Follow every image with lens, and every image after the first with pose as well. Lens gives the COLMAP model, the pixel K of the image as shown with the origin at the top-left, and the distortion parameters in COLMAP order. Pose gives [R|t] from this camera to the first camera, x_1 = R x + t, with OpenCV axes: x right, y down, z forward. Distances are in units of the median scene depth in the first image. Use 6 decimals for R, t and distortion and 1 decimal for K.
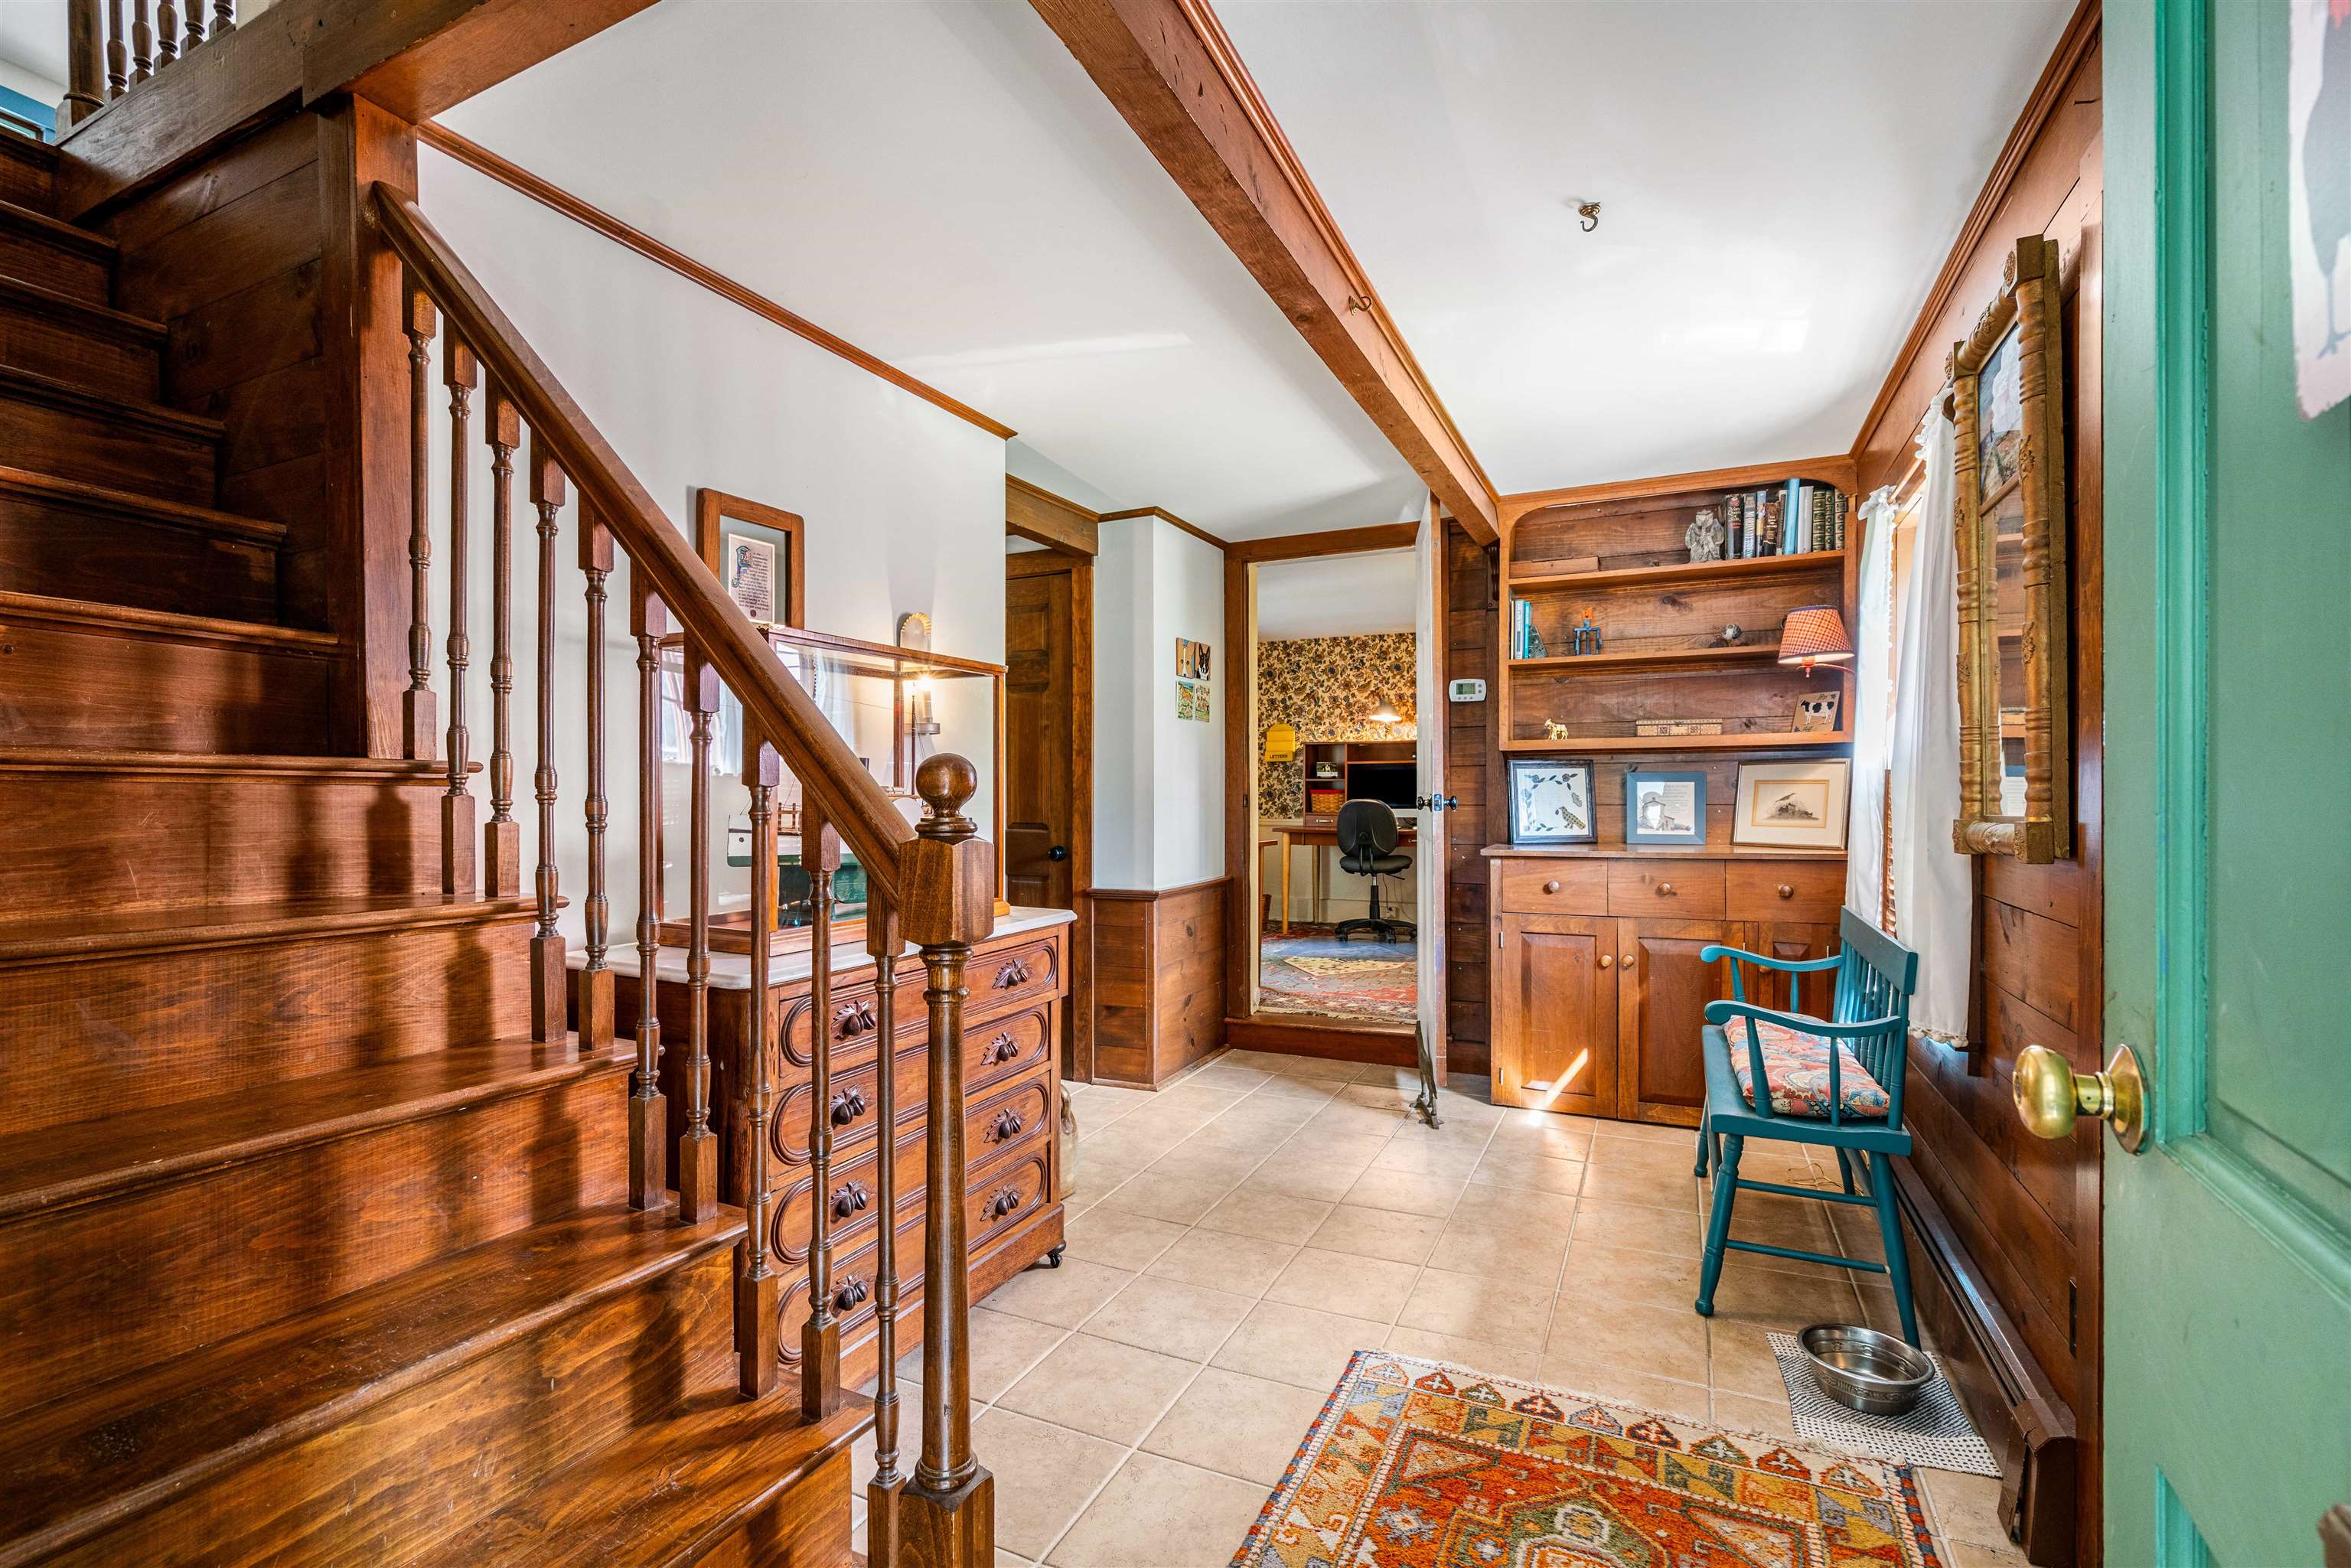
lens RADIAL K [[1059.6, 0, 1164.3], [0, 1059.6, 799.4], [0, 0, 1]] dist [-0.000990, -0.000653]
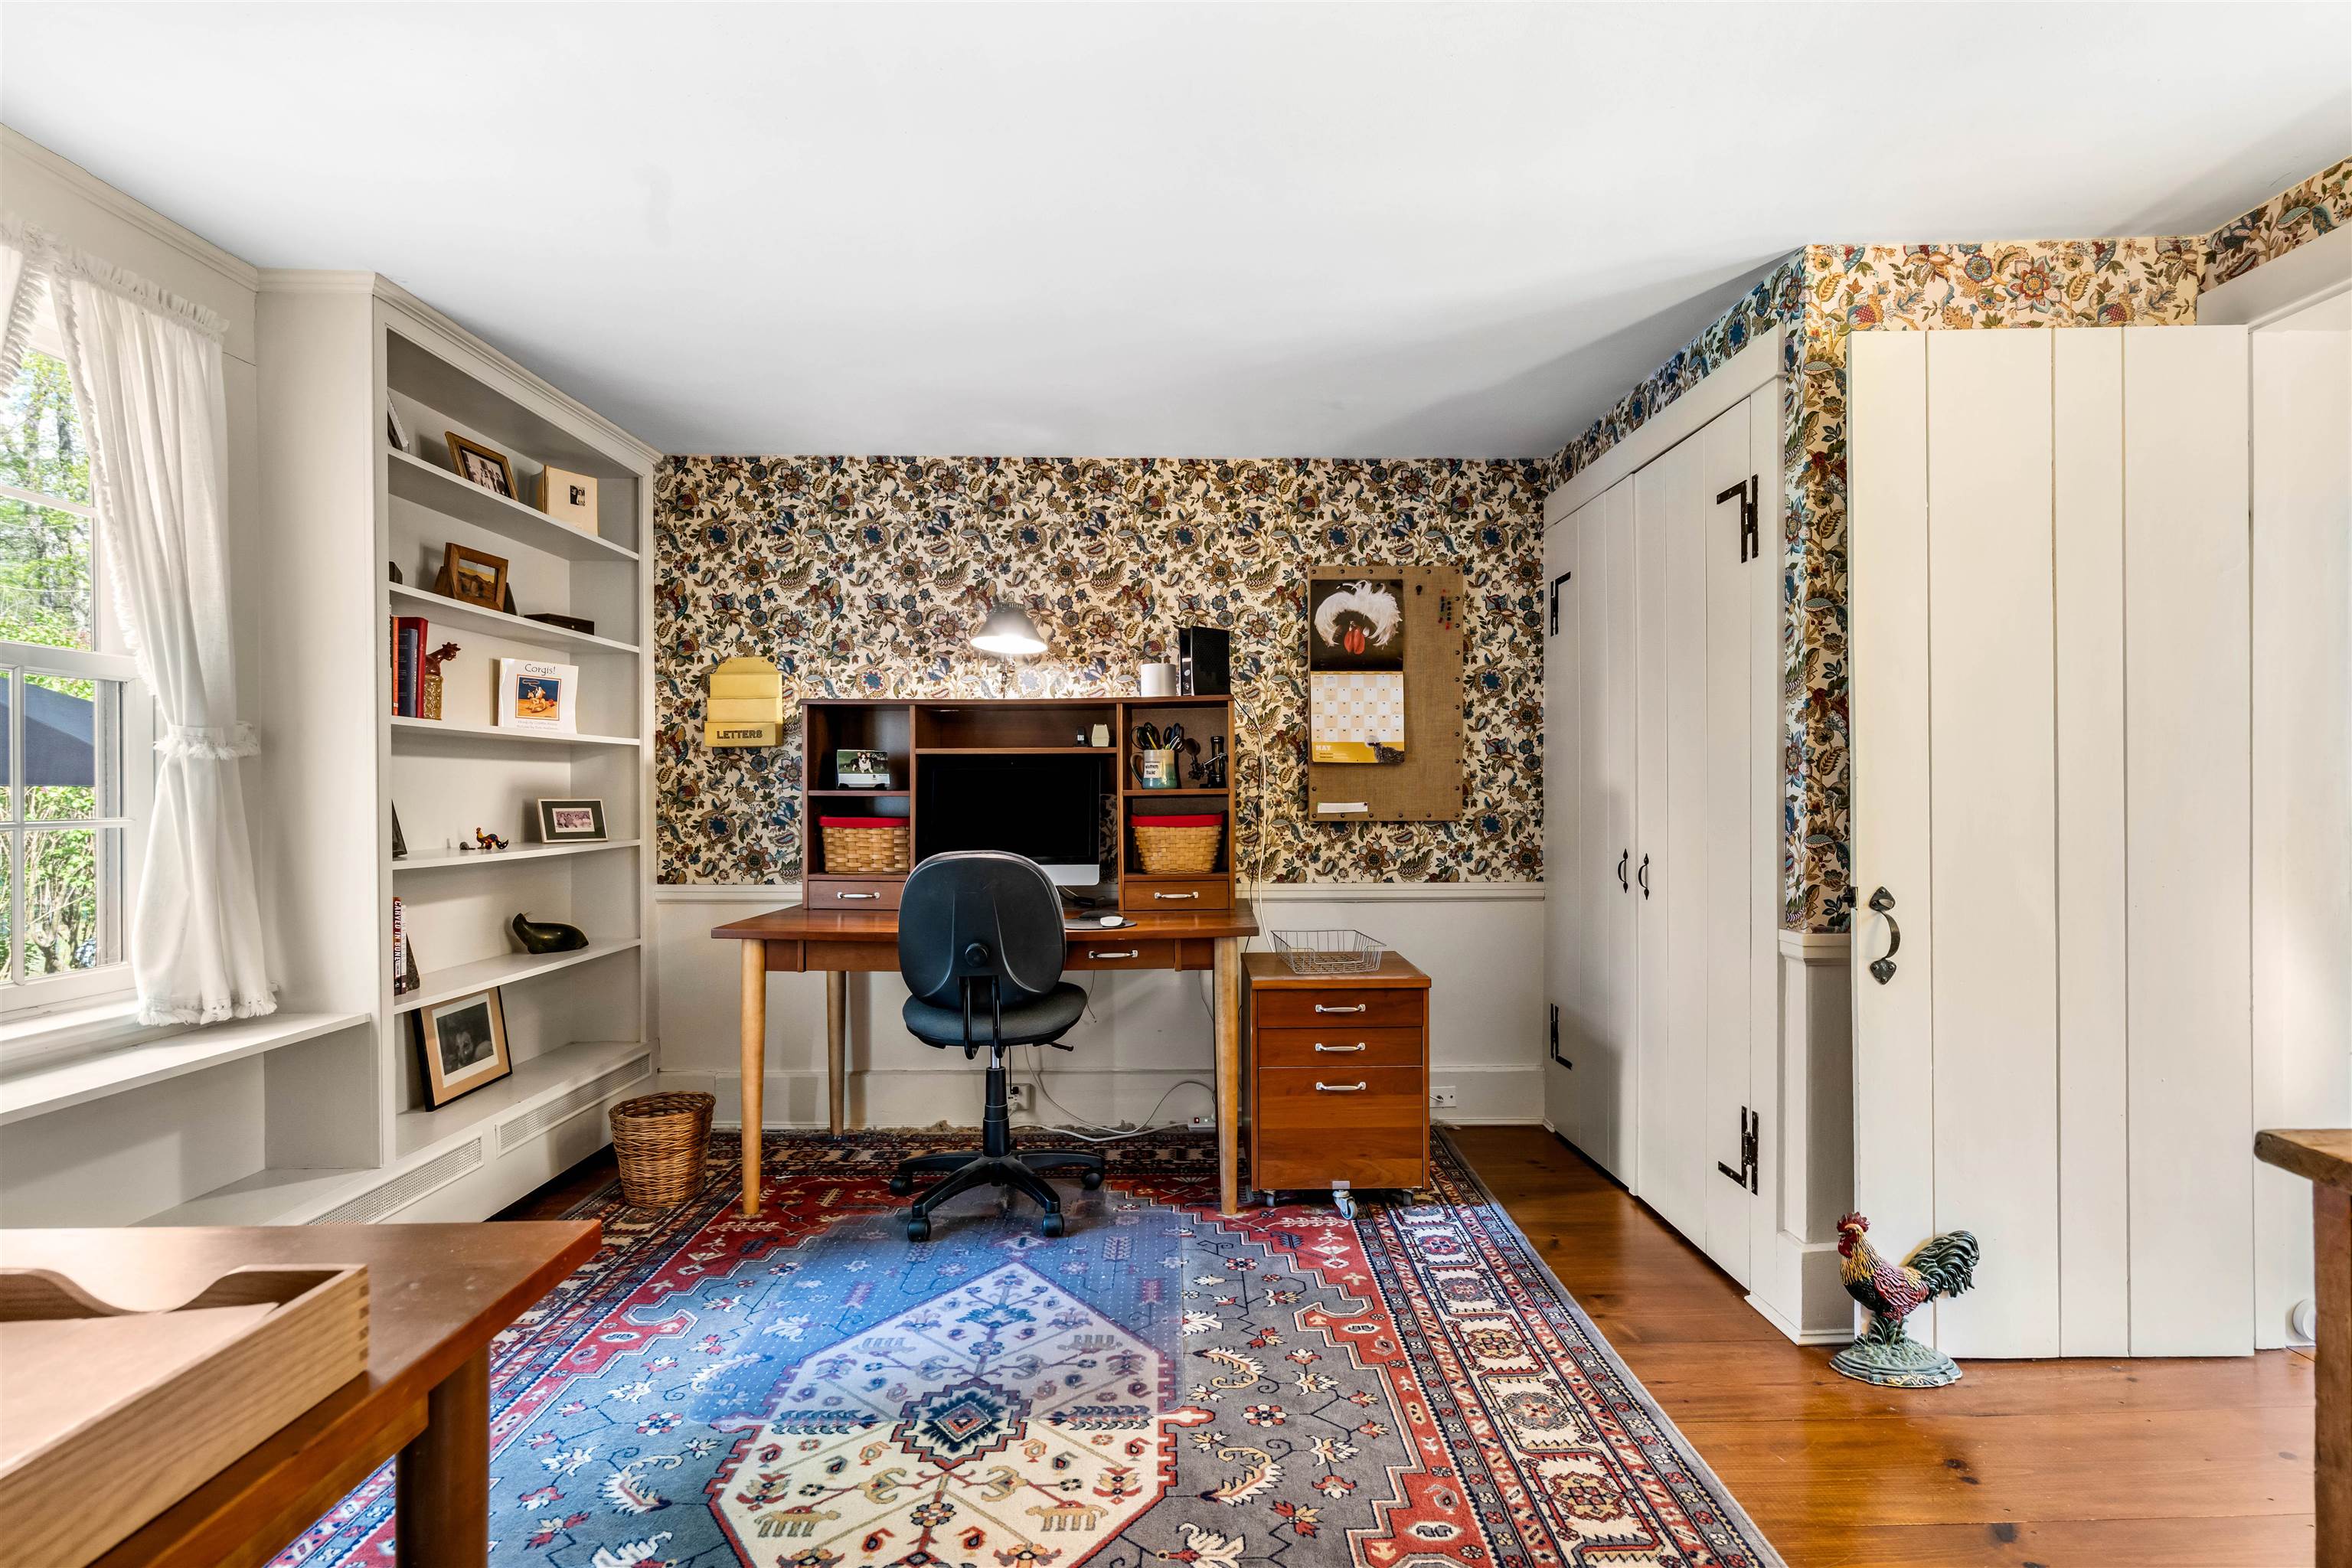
lens RADIAL K [[1060.1, 0, 1164.8], [0, 1060.1, 799.4], [0, 0, 1]] dist [-0.000990, -0.000653]
pose [[0.897841, 0.000948, 0.440319, 0.077285], [0.002741, 0.999966, -0.007742, -0.012203], [-0.440311, 0.008159, 0.897808, 0.576357]]
